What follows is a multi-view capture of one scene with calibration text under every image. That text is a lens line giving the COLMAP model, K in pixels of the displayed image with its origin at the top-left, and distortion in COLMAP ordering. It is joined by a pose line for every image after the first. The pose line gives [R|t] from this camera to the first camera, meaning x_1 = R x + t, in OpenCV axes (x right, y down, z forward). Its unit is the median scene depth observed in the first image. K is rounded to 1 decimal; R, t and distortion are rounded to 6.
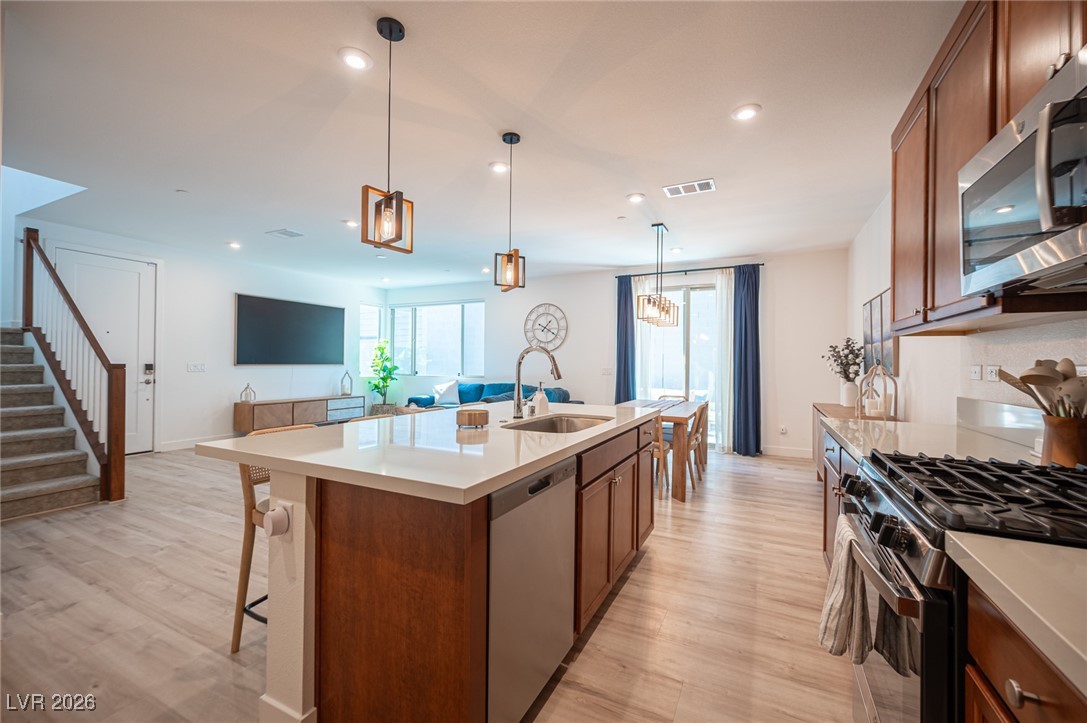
lens RADIAL K [[431.7, 0, 552.0], [0, 431.7, 360.4], [0, 0, 1]] dist [0.000777, -0.000163]
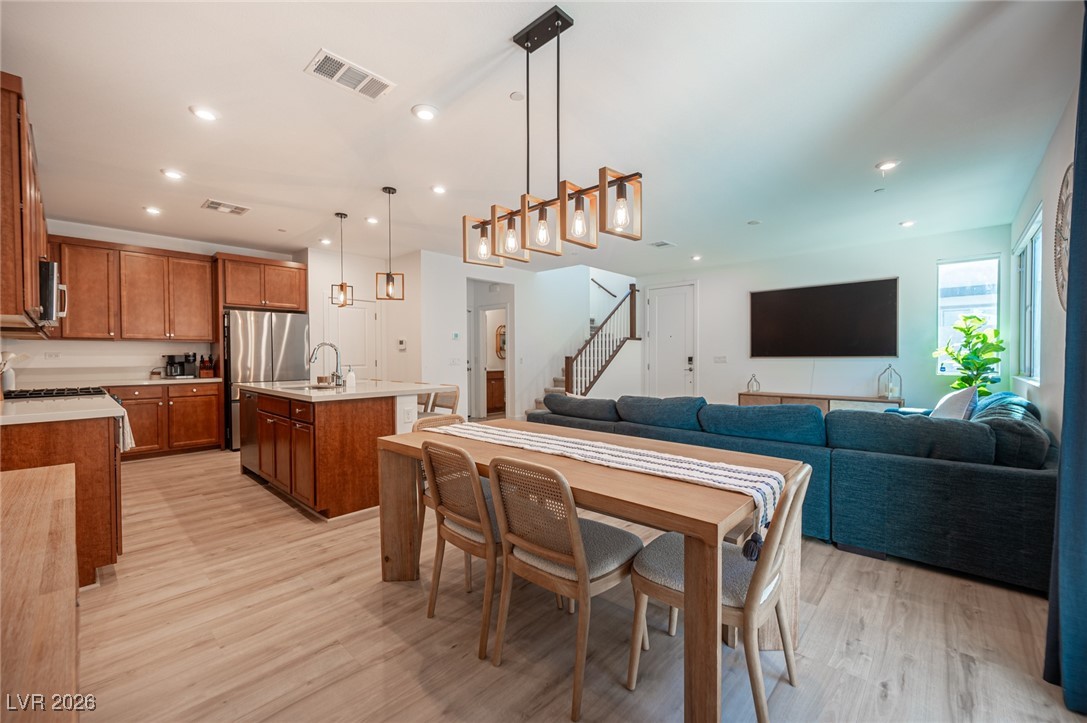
lens RADIAL K [[431.7, 0, 540.8], [0, 431.7, 361.4], [0, 0, 1]] dist [0.000777, -0.000163]
pose [[-0.278929, 0.004523, -0.960301, 1.243164], [0.005994, 0.999978, 0.002969, 0.036180], [0.960293, -0.004928, -0.278950, 2.087539]]
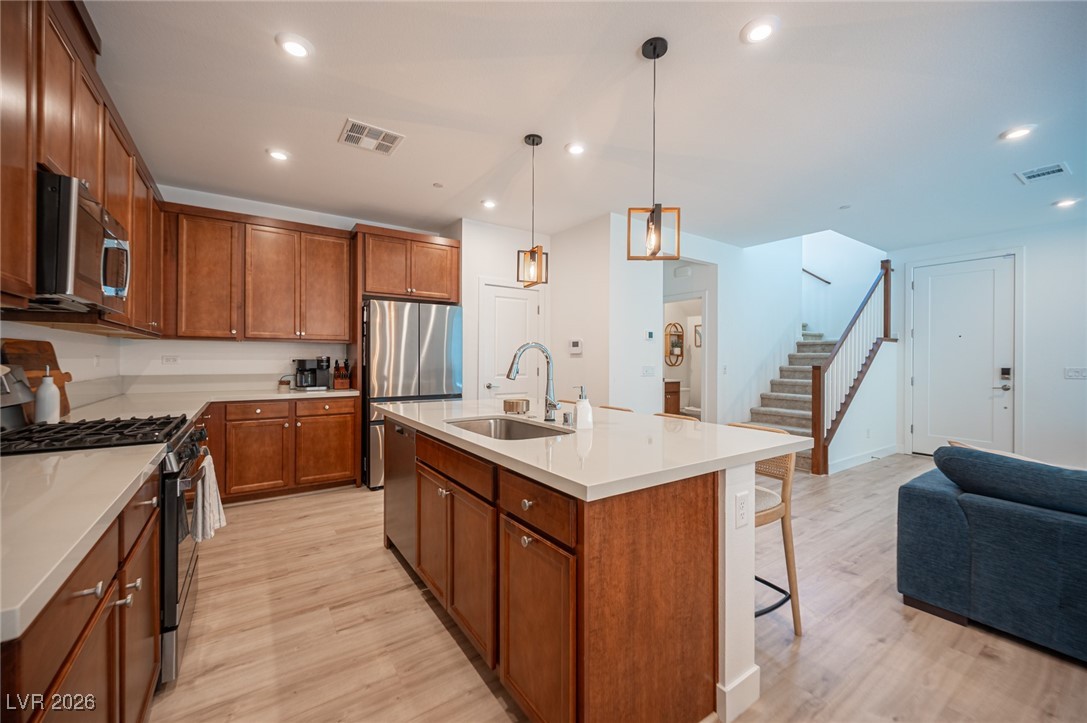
lens RADIAL K [[431.7, 0, 546.3], [0, 431.7, 358.0], [0, 0, 1]] dist [0.000777, -0.000163]
pose [[-0.481308, -0.013525, -0.876447, 0.696313], [-0.005585, 0.999908, -0.012363, 0.009337], [0.876534, -0.001056, -0.481339, 1.347272]]
